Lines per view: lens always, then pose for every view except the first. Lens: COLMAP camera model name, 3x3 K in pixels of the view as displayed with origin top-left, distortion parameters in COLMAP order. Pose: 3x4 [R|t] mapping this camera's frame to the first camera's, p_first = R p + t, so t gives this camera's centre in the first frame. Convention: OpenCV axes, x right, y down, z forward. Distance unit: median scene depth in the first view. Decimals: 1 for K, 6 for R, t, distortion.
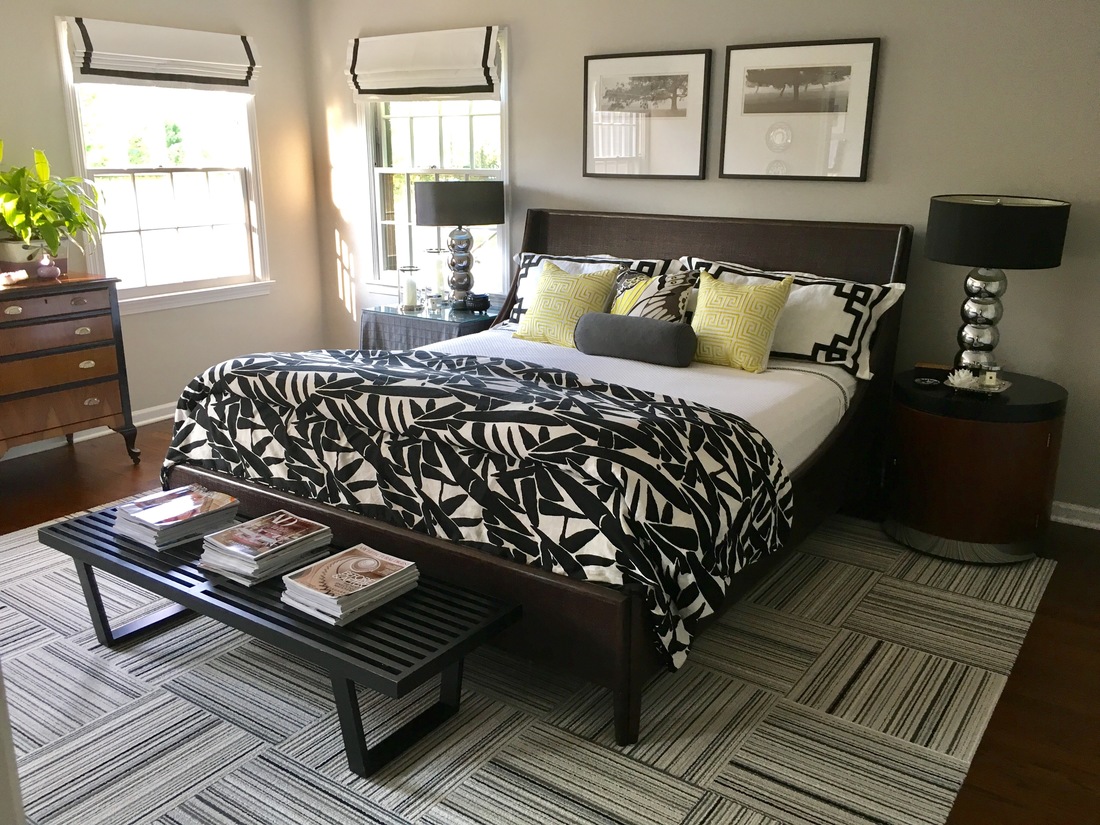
lens RADIAL K [[948.0, 0, 550.0], [0, 948.0, 412.5], [0, 0, 1]] dist [0.148364, -0.203899]
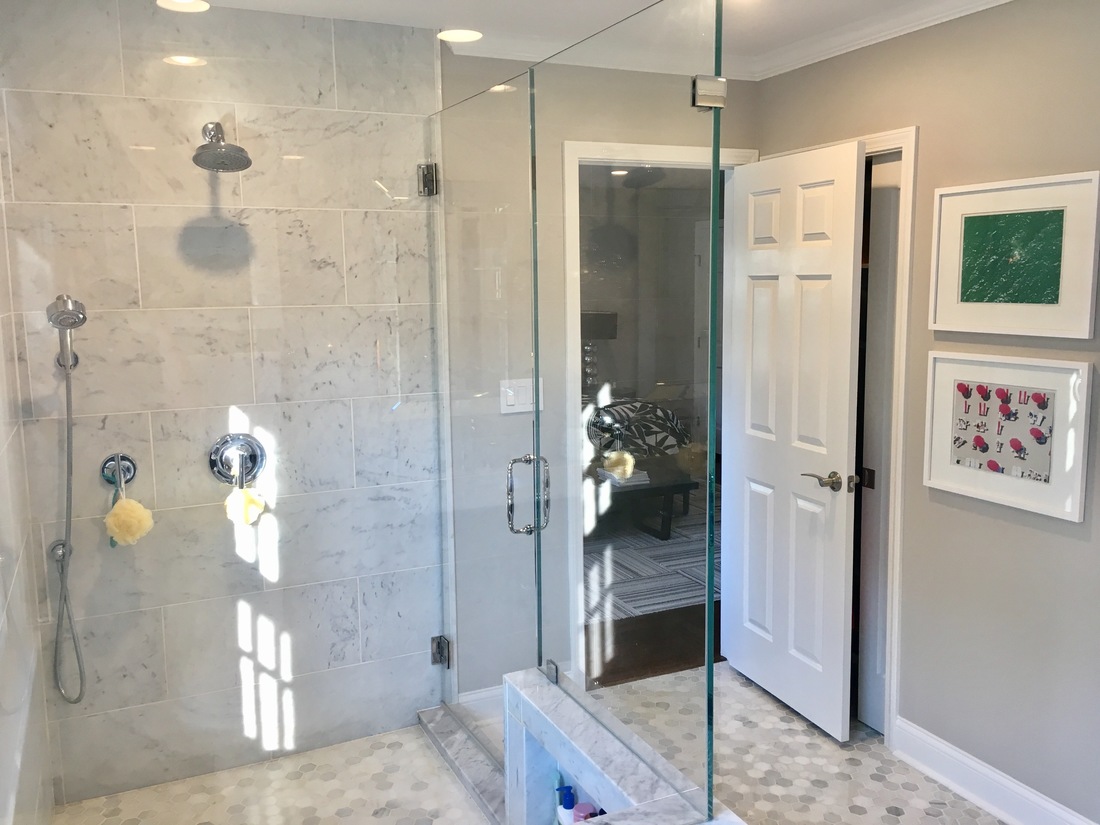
lens RADIAL K [[948.0, 0, 550.0], [0, 948.0, 412.5], [0, 0, 1]] dist [0.148364, -0.203899]
pose [[0.495122, -0.132321, 0.858688, -2.325505], [0.247048, 0.968979, 0.006868, -0.035445], [-0.832959, 0.208736, 0.512453, -0.089940]]
